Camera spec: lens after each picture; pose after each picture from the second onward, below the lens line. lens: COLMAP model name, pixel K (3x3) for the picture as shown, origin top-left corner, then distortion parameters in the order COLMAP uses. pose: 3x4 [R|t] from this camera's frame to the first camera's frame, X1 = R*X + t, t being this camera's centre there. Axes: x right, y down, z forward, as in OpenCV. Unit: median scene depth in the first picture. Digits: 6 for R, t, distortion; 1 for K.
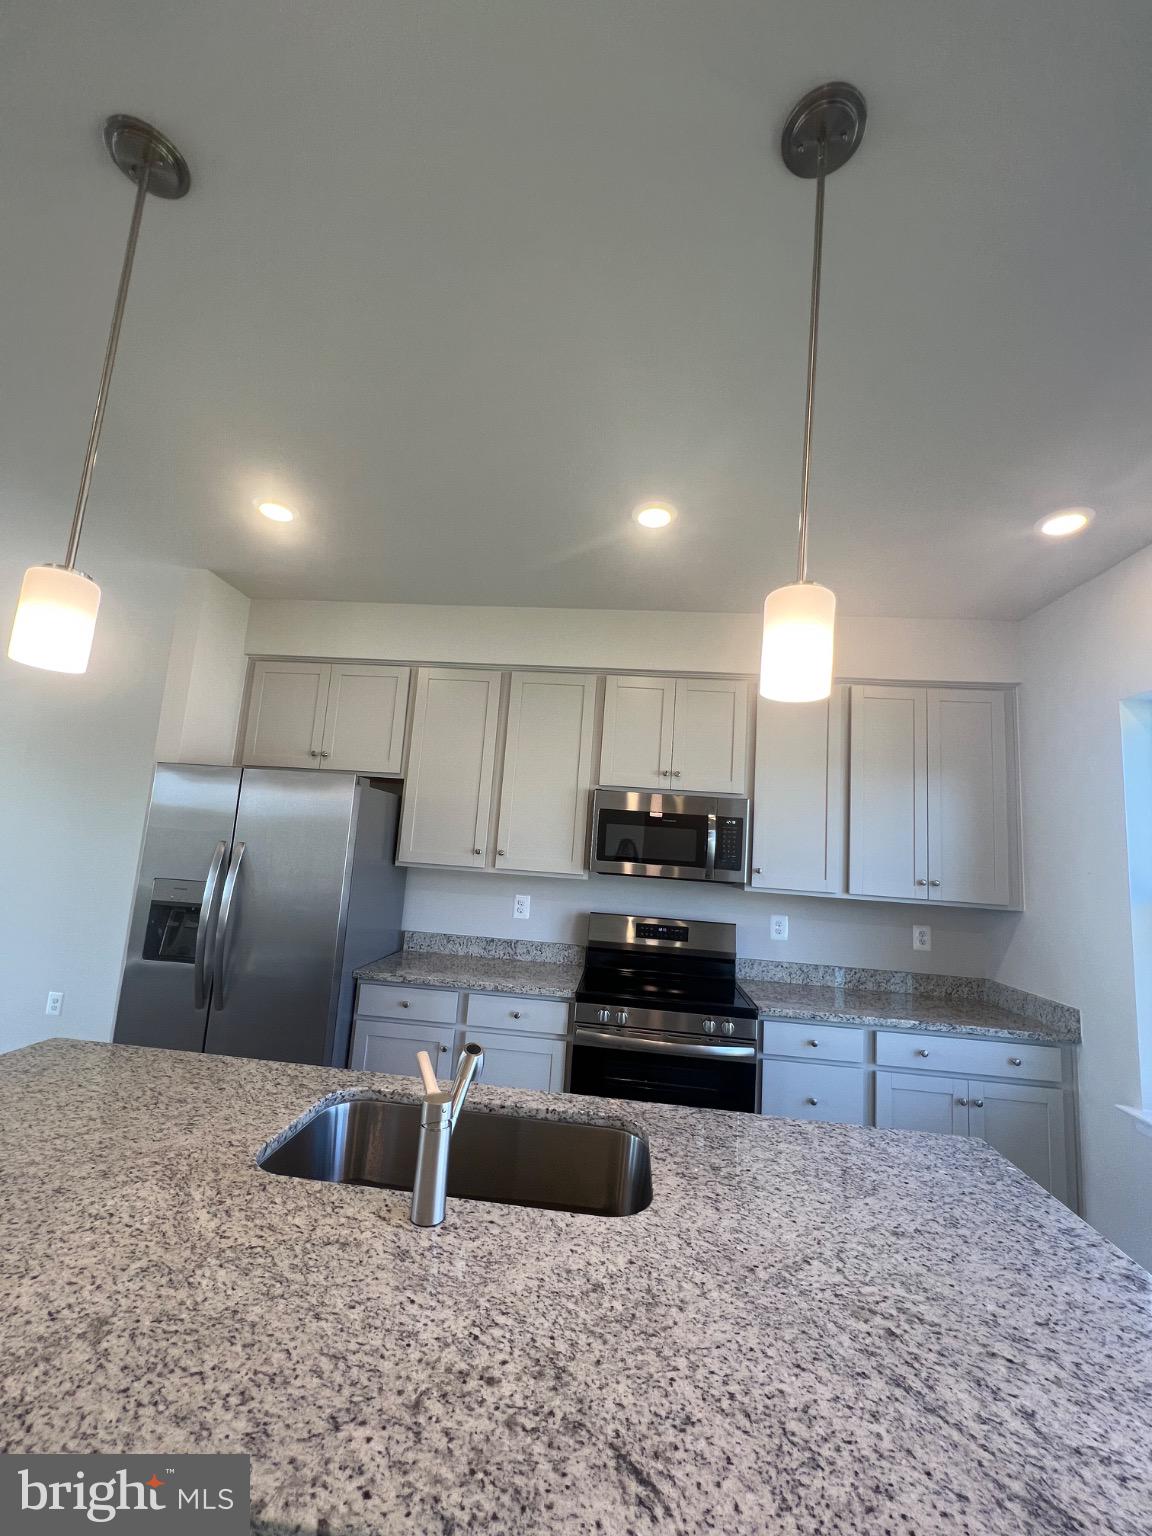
lens RADIAL K [[612.3, 0, 576.0], [0, 612.3, 768.0], [0, 0, 1]] dist [-0.000191, 0.000251]
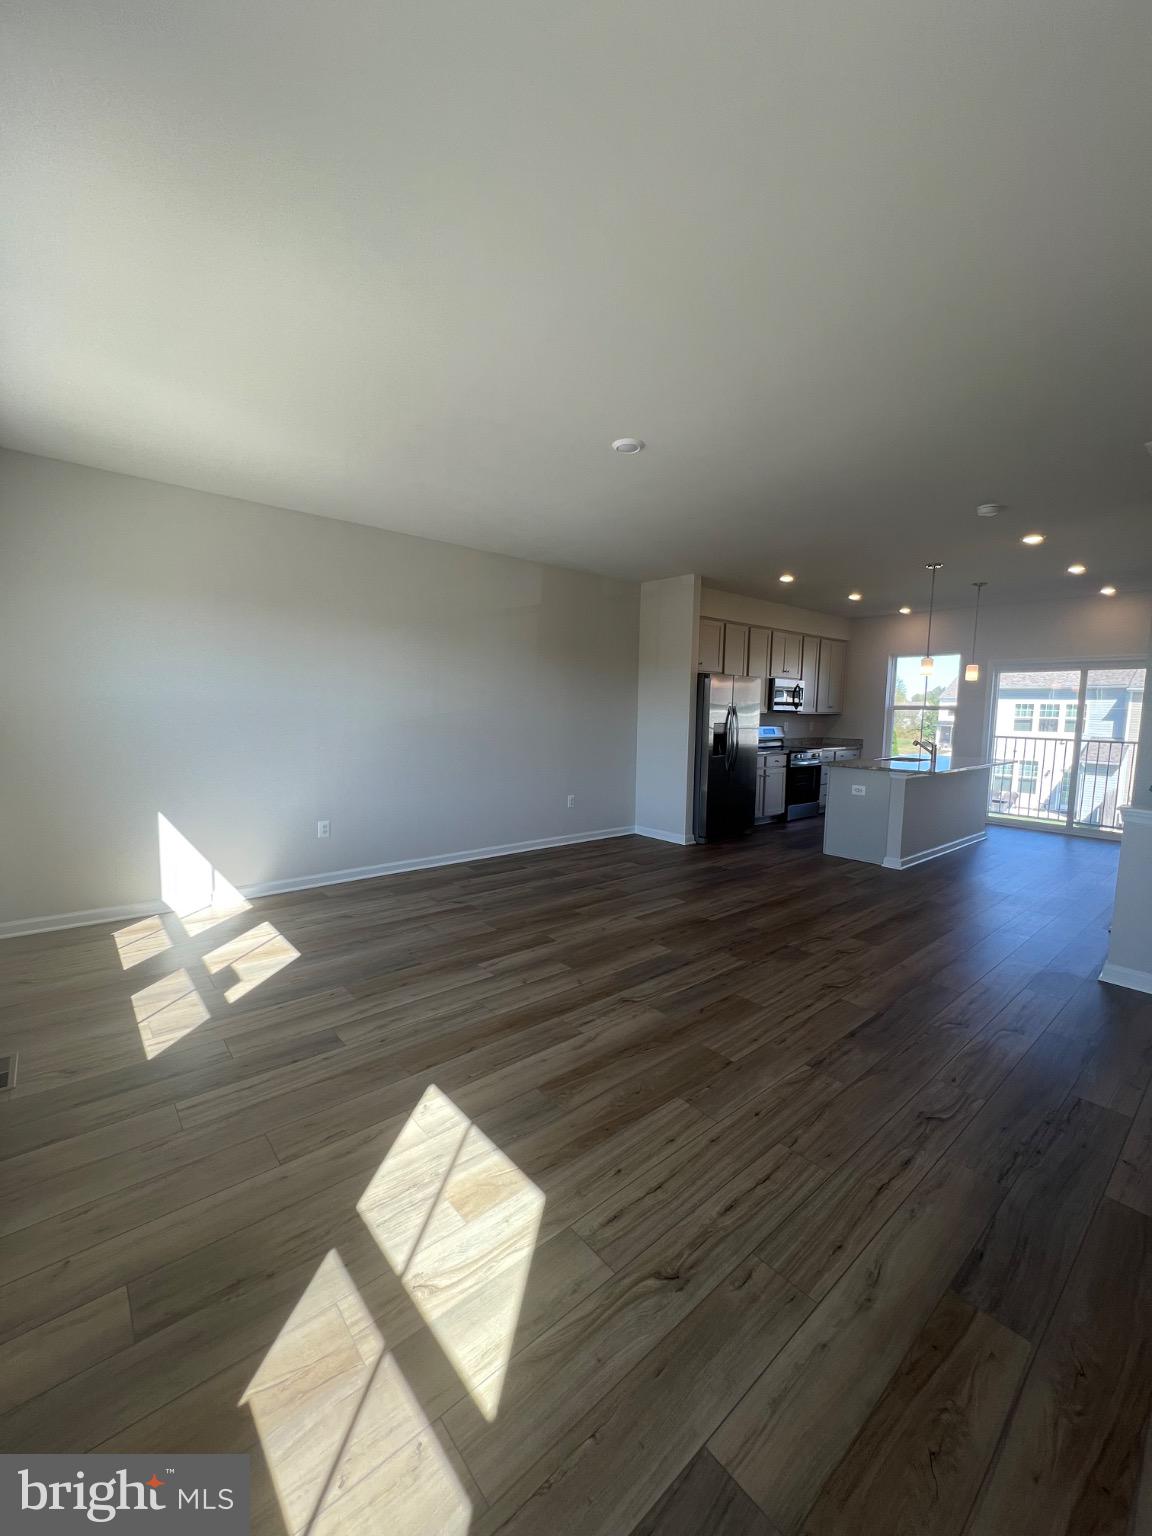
lens RADIAL K [[612.3, 0, 576.0], [0, 612.3, 768.0], [0, 0, 1]] dist [-0.000191, 0.000251]
pose [[0.698281, -0.123797, 0.705038, -2.472555], [-0.068422, 0.968879, 0.237891, -0.160603], [-0.712546, -0.214354, 0.668079, -0.218646]]
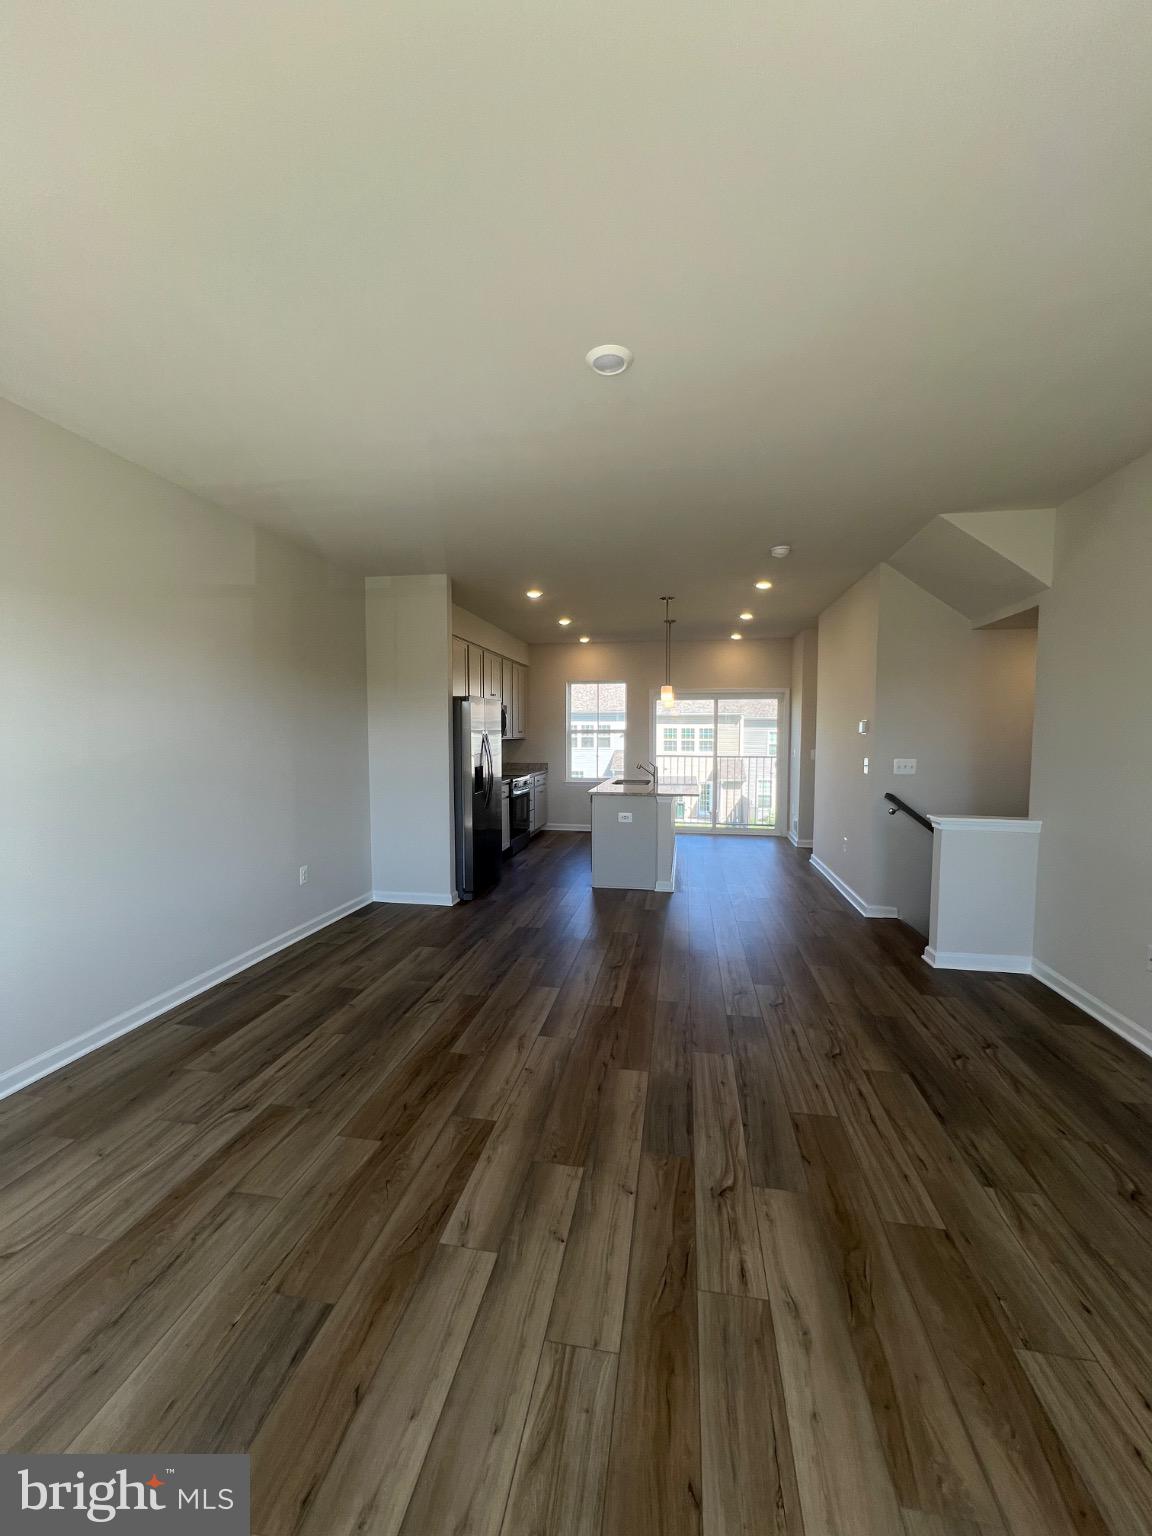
lens RADIAL K [[612.3, 0, 576.0], [0, 612.3, 768.0], [0, 0, 1]] dist [-0.000191, 0.000251]
pose [[0.091397, -0.120811, 0.988459, -2.360828], [-0.130196, 0.982644, 0.132139, -0.070285], [-0.987267, -0.140770, 0.074082, 0.502223]]
